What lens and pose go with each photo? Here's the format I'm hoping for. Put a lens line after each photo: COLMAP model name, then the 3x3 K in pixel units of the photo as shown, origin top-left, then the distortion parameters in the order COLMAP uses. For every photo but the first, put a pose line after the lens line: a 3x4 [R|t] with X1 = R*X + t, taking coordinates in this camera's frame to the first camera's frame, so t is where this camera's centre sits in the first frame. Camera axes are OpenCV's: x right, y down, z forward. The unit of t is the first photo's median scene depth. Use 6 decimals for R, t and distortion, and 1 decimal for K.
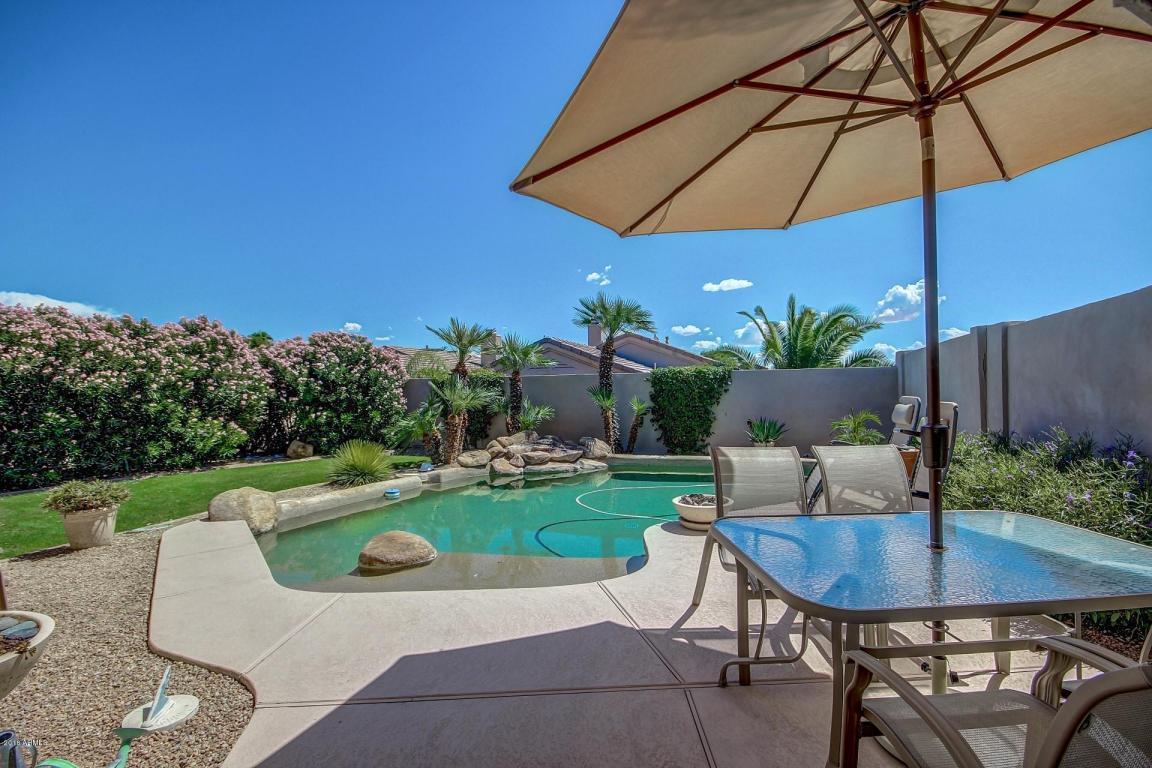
lens RADIAL K [[533.3, 0, 567.5], [0, 533.3, 393.1], [0, 0, 1]] dist [0.000922, -0.000229]
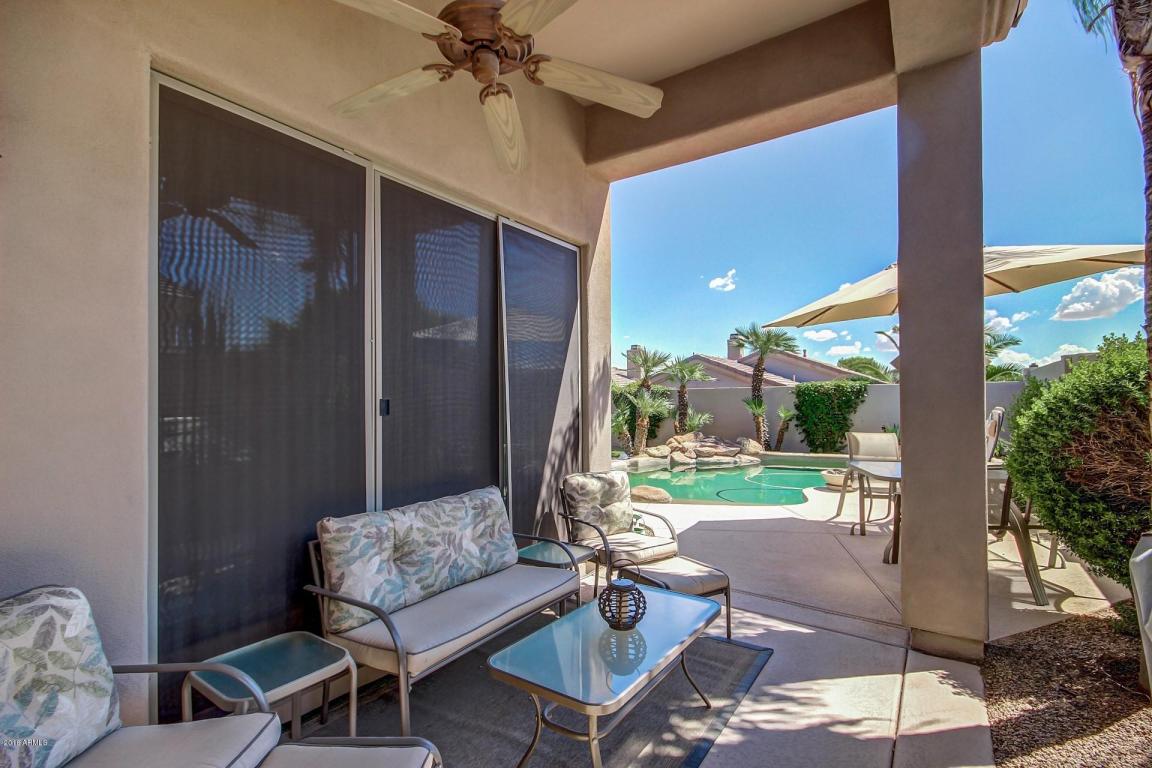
lens RADIAL K [[533.3, 0, 577.3], [0, 533.3, 392.4], [0, 0, 1]] dist [0.000922, -0.000229]
pose [[0.977975, 0.000969, -0.208721, -0.087988], [-0.004327, 0.999869, -0.015629, -0.003538], [0.208678, 0.016188, 0.977850, -0.341334]]
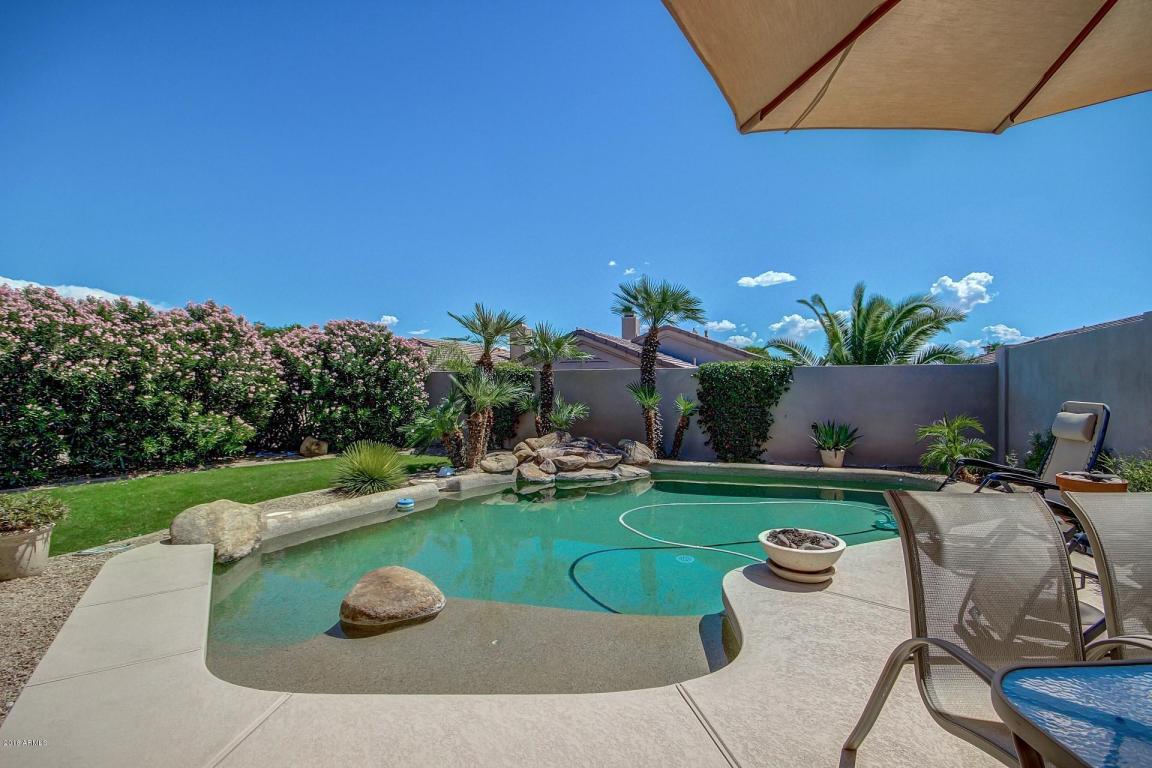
lens RADIAL K [[533.3, 0, 568.9], [0, 533.3, 384.5], [0, 0, 1]] dist [0.000922, -0.000229]
pose [[0.998626, 0.012770, -0.050833, -0.016078], [-0.013128, 0.999891, -0.006729, -0.002091], [0.050741, 0.007387, 0.998685, 0.116901]]
